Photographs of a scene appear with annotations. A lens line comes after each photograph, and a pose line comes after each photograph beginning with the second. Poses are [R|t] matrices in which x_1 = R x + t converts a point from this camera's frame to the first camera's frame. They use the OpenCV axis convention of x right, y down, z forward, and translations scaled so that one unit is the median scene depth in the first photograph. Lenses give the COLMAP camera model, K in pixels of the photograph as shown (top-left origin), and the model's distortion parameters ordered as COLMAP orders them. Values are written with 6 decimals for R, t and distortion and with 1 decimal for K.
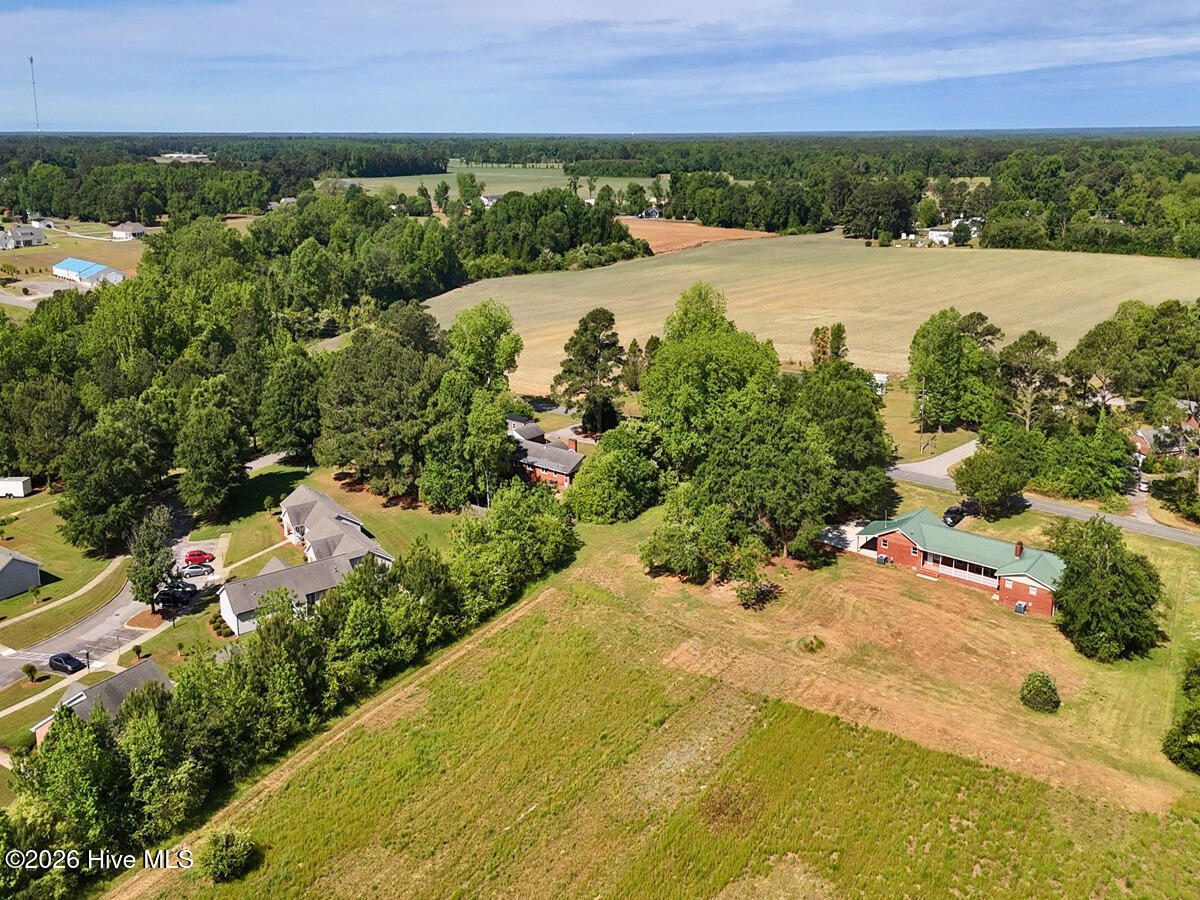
lens RADIAL K [[1031.3, 0, 600.0], [0, 1031.3, 450.0], [0, 0, 1]] dist [-0.005051, -0.013408]
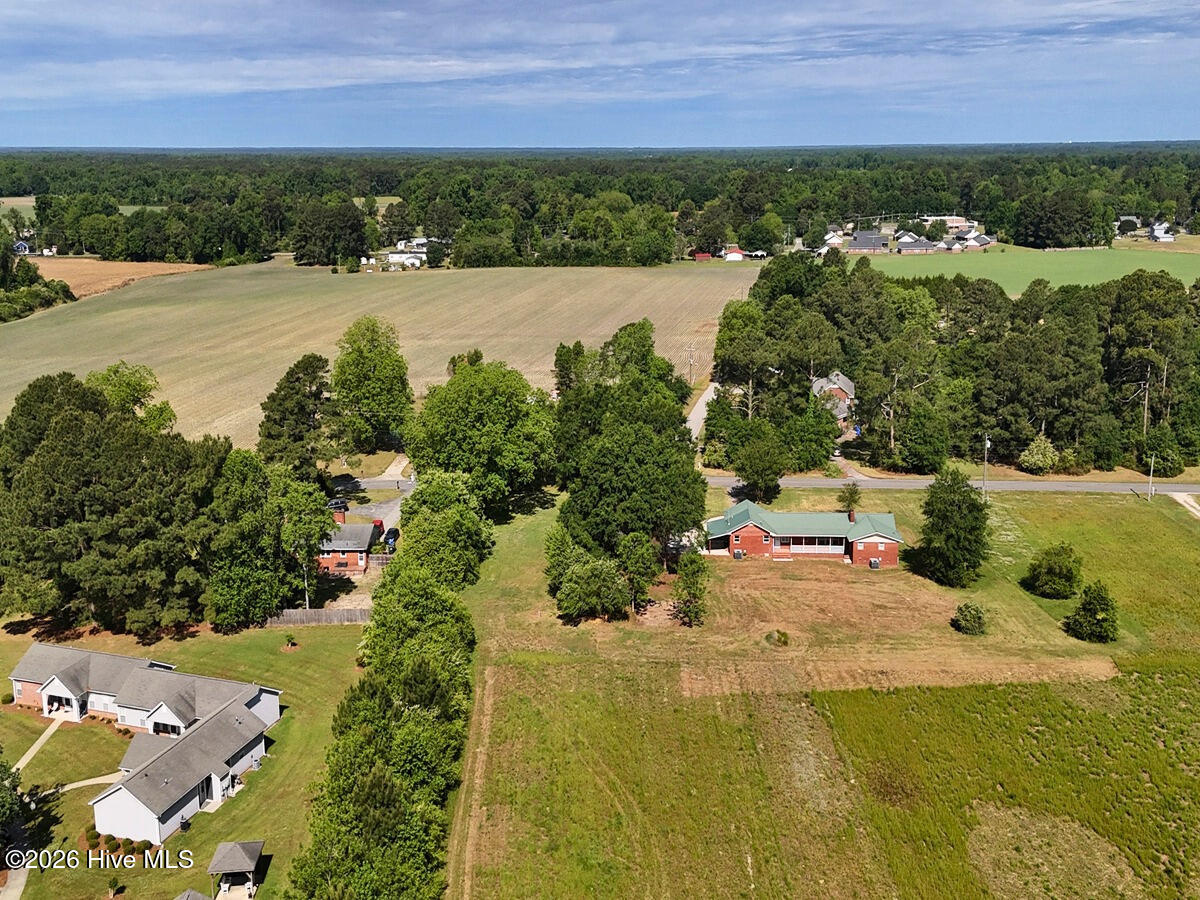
lens RADIAL K [[1115.3, 0, 660.8], [0, 1115.3, 452.8], [0, 0, 1]] dist [0.110495, -0.142223]
pose [[0.760775, -0.160614, 0.628828, -0.163047], [0.185155, 0.982341, 0.026901, -0.013579], [-0.622044, 0.095965, 0.777079, 0.053355]]
